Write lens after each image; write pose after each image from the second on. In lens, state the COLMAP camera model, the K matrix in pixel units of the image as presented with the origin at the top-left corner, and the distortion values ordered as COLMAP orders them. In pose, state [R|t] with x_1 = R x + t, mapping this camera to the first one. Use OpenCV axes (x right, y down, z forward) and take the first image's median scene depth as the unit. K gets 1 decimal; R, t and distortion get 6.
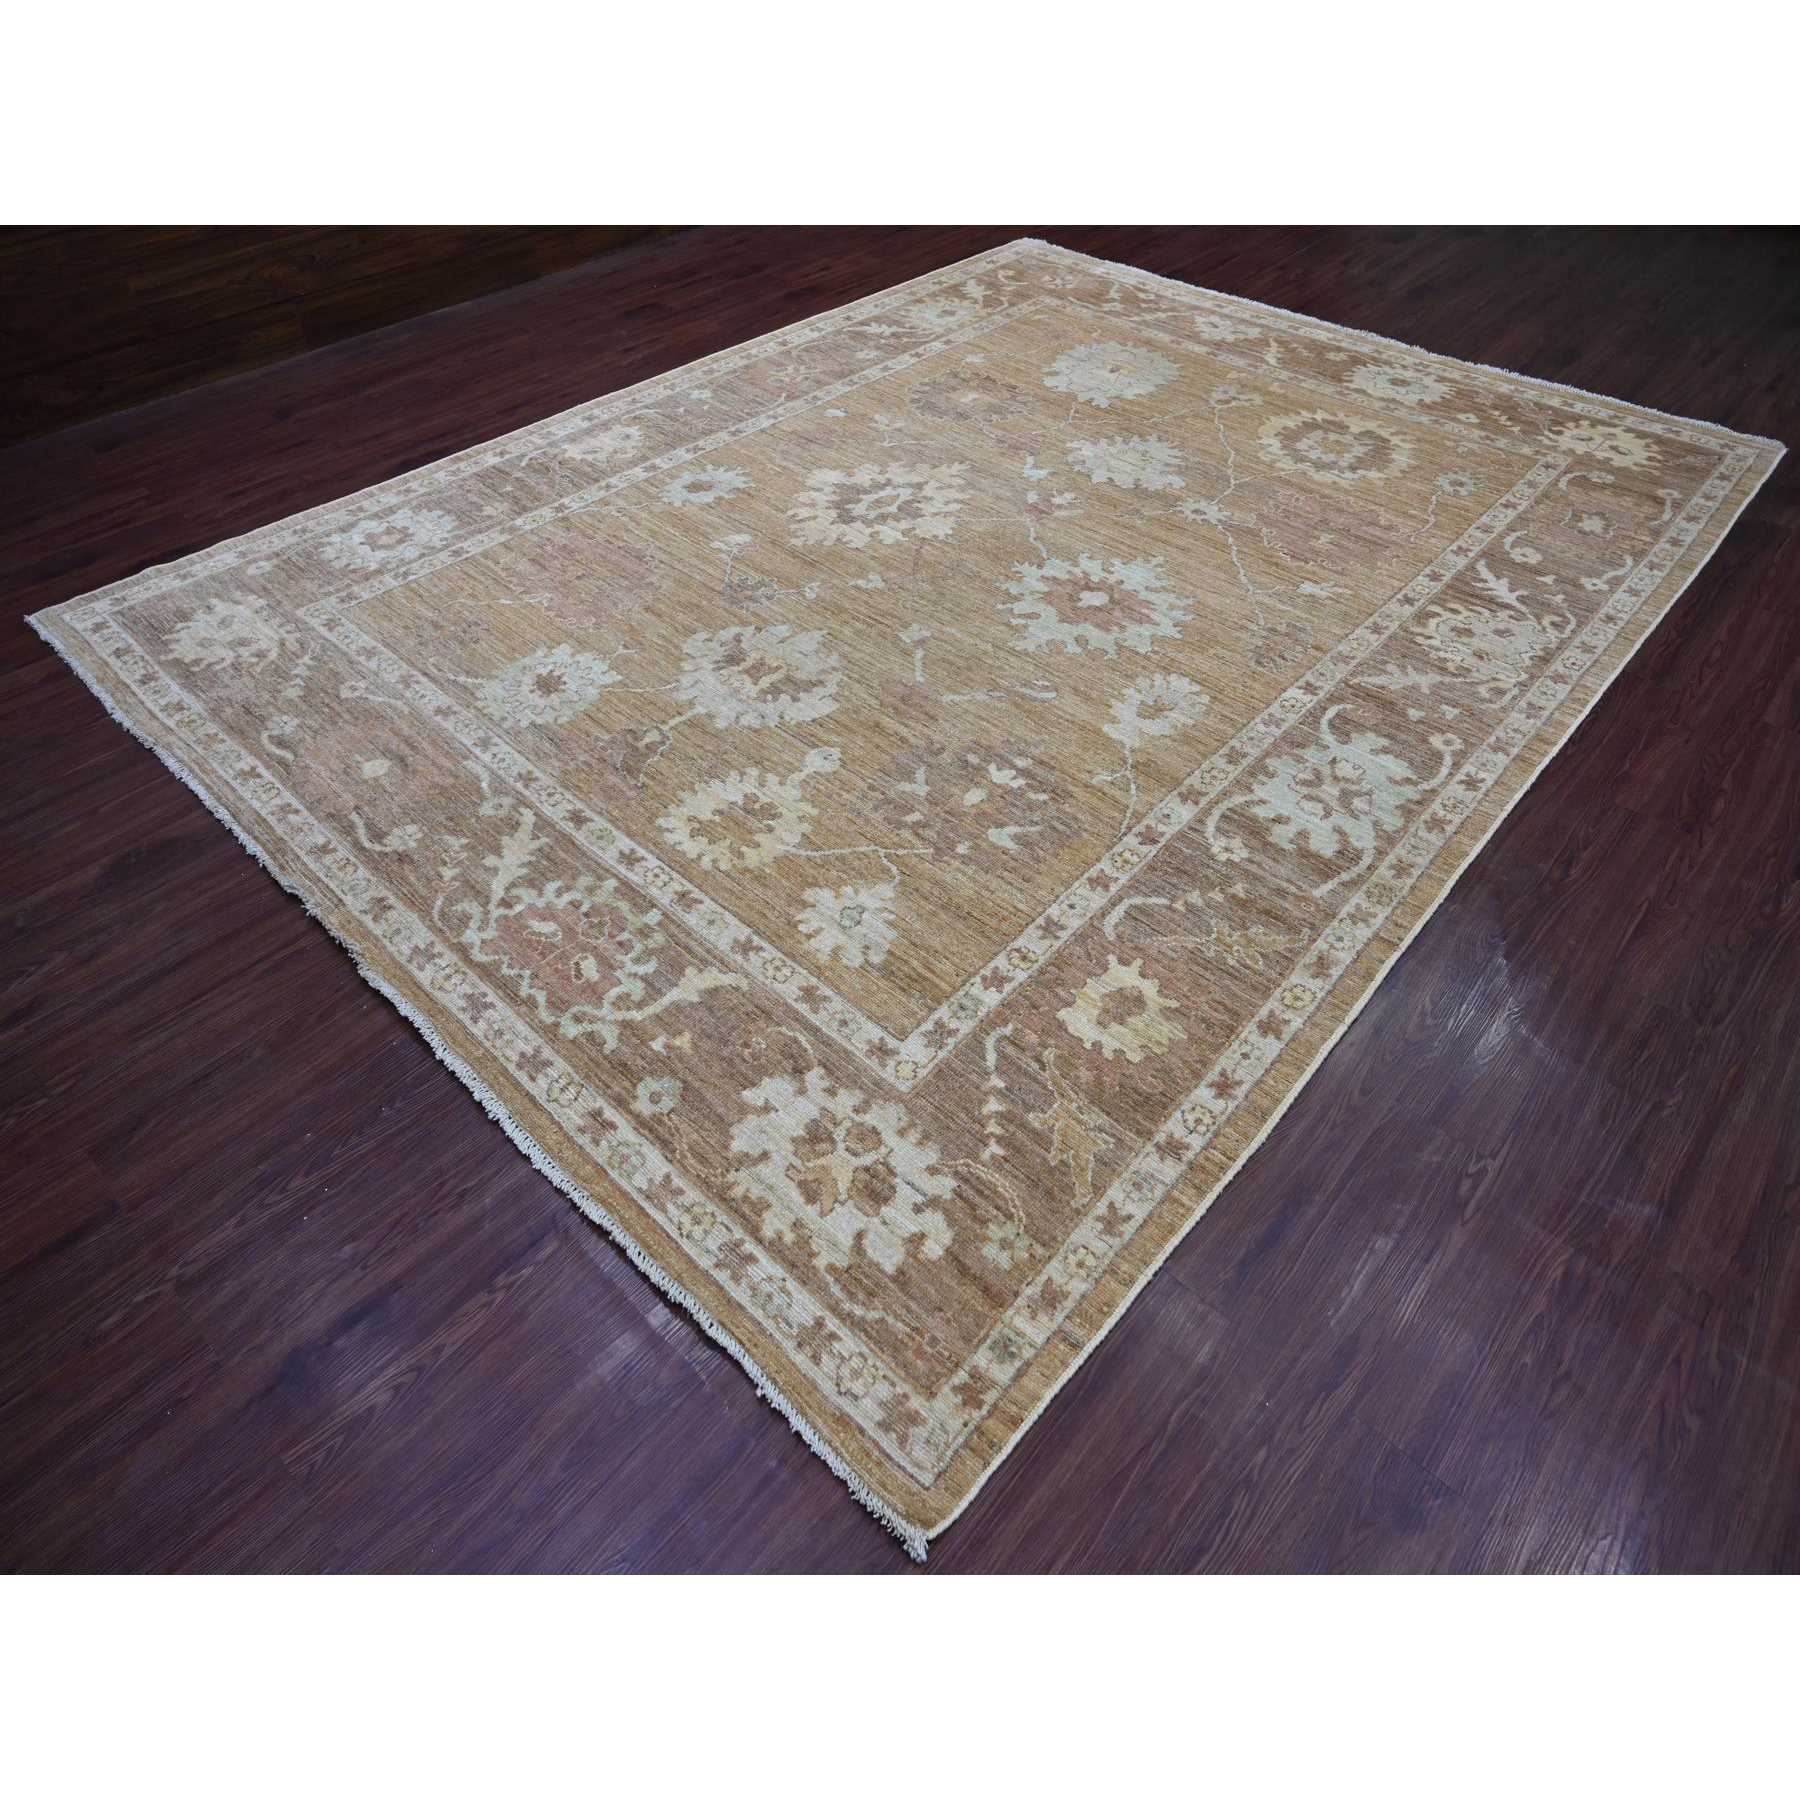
lens RADIAL K [[1054.0, 0, 900.0], [0, 1054.0, 900.0], [0, 0, 1]] dist [-0.007879, 0.000548]
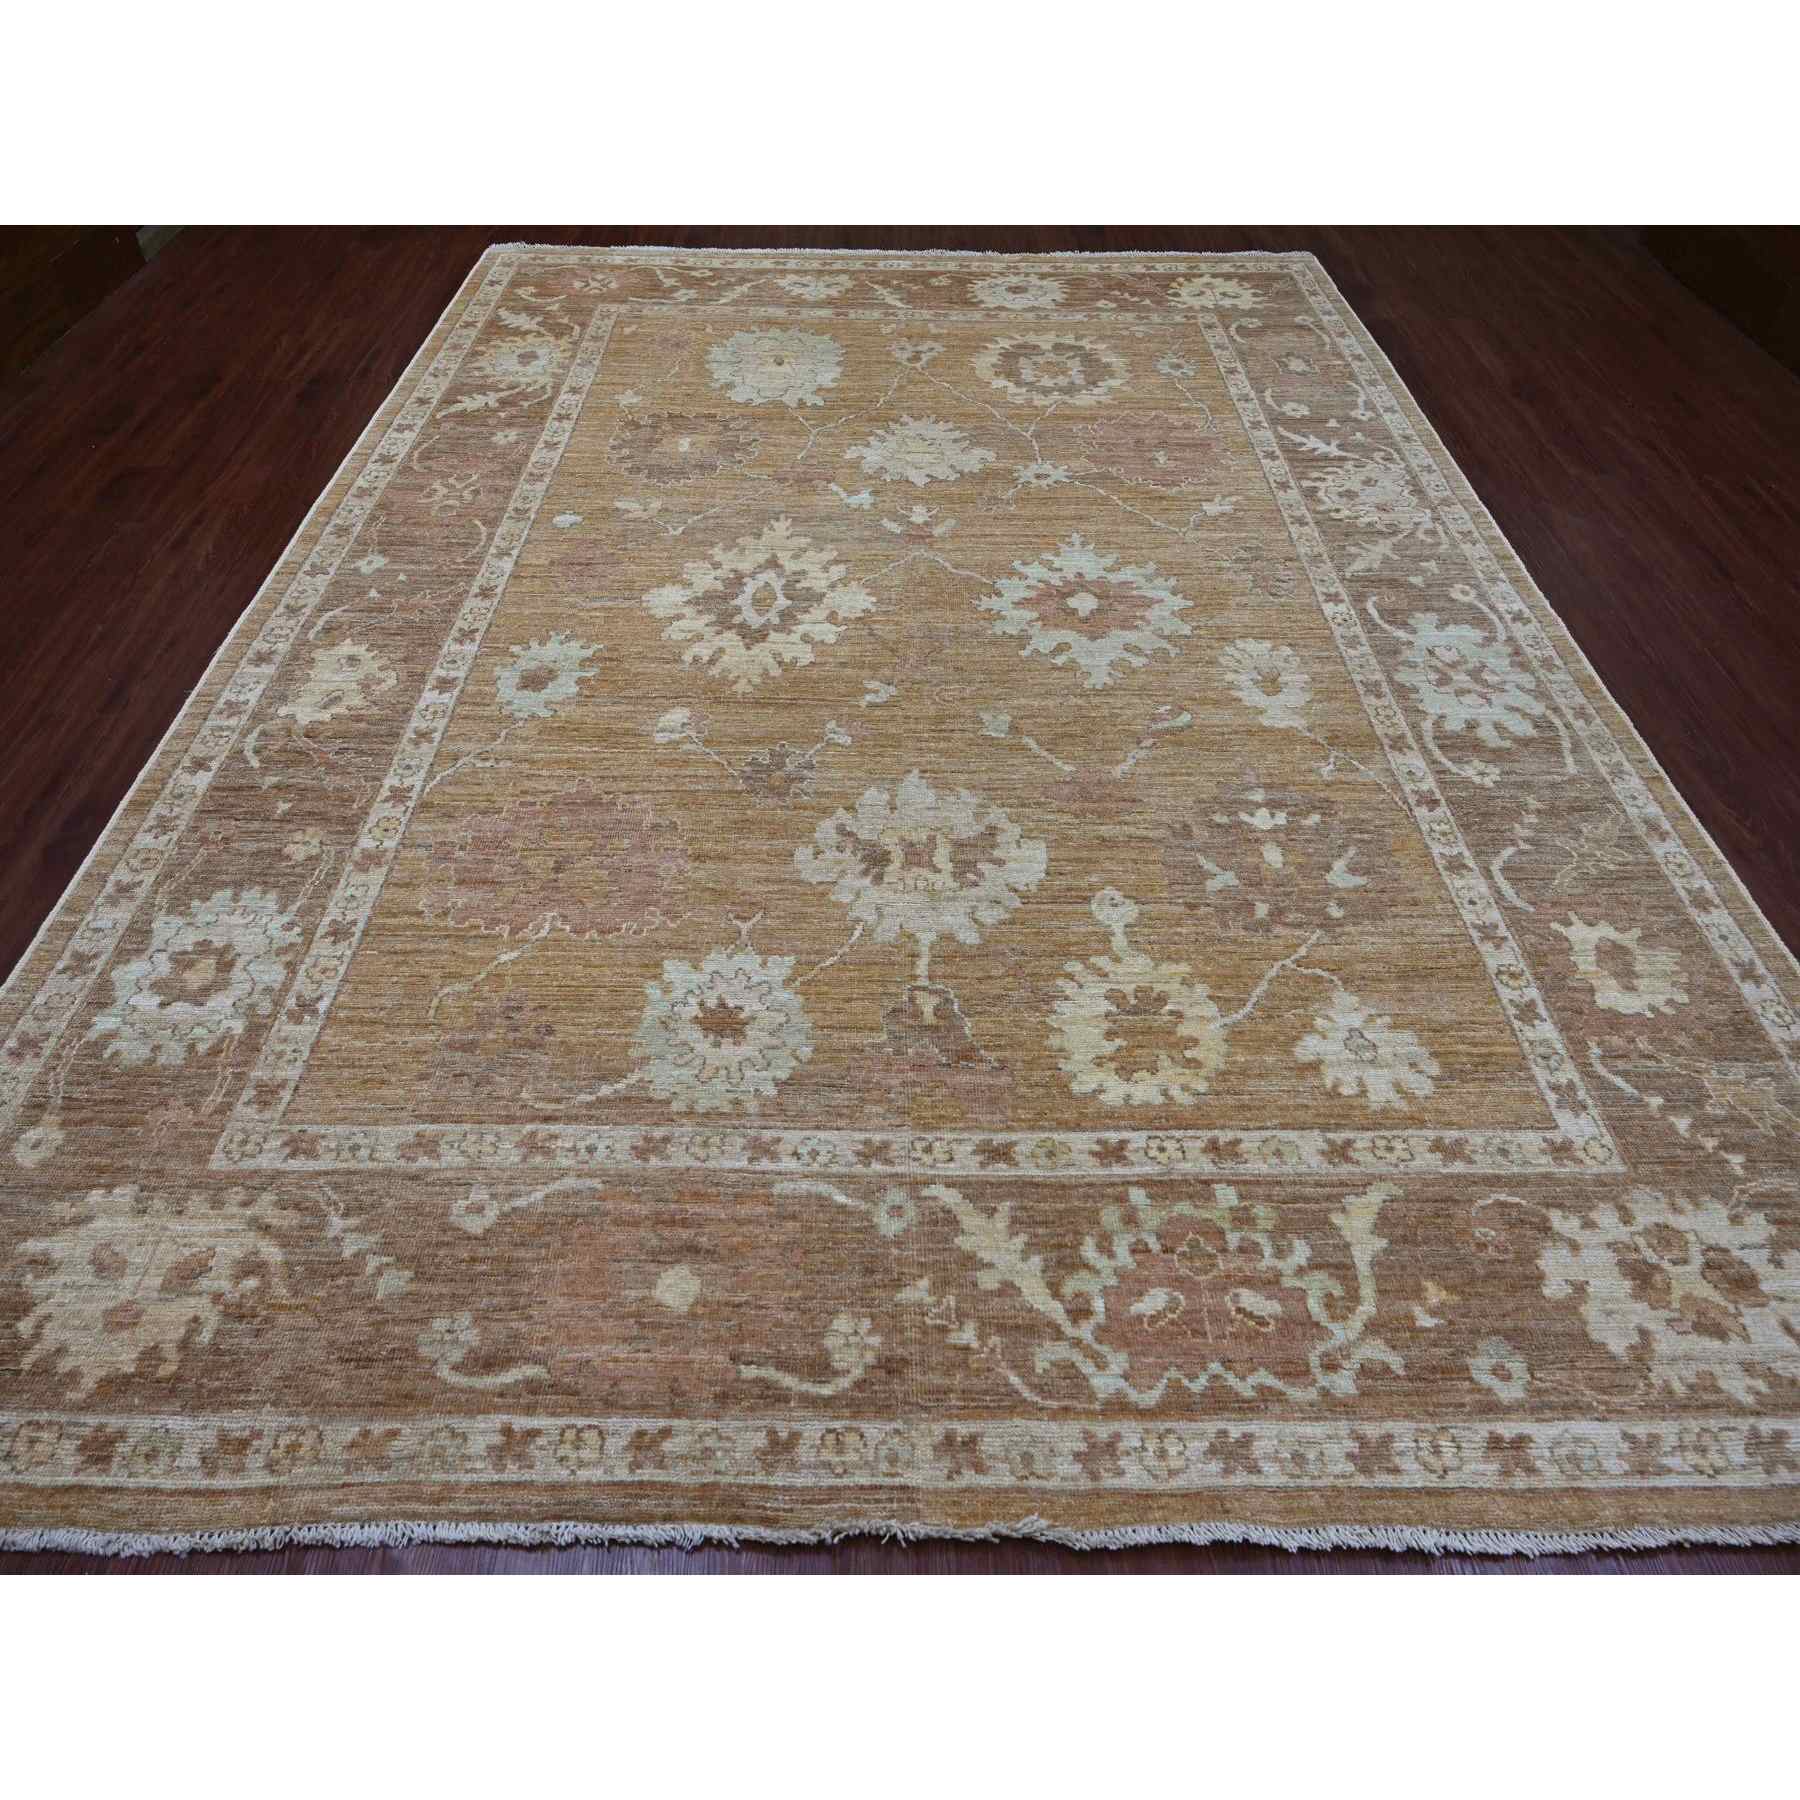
lens RADIAL K [[1054.0, 0, 900.0], [0, 1054.0, 900.0], [0, 0, 1]] dist [-0.007879, 0.000548]
pose [[0.736051, -0.515676, 0.438528, -0.516472], [0.494440, 0.852021, 0.172016, -0.339176], [-0.462340, 0.090213, 0.882102, 0.334843]]
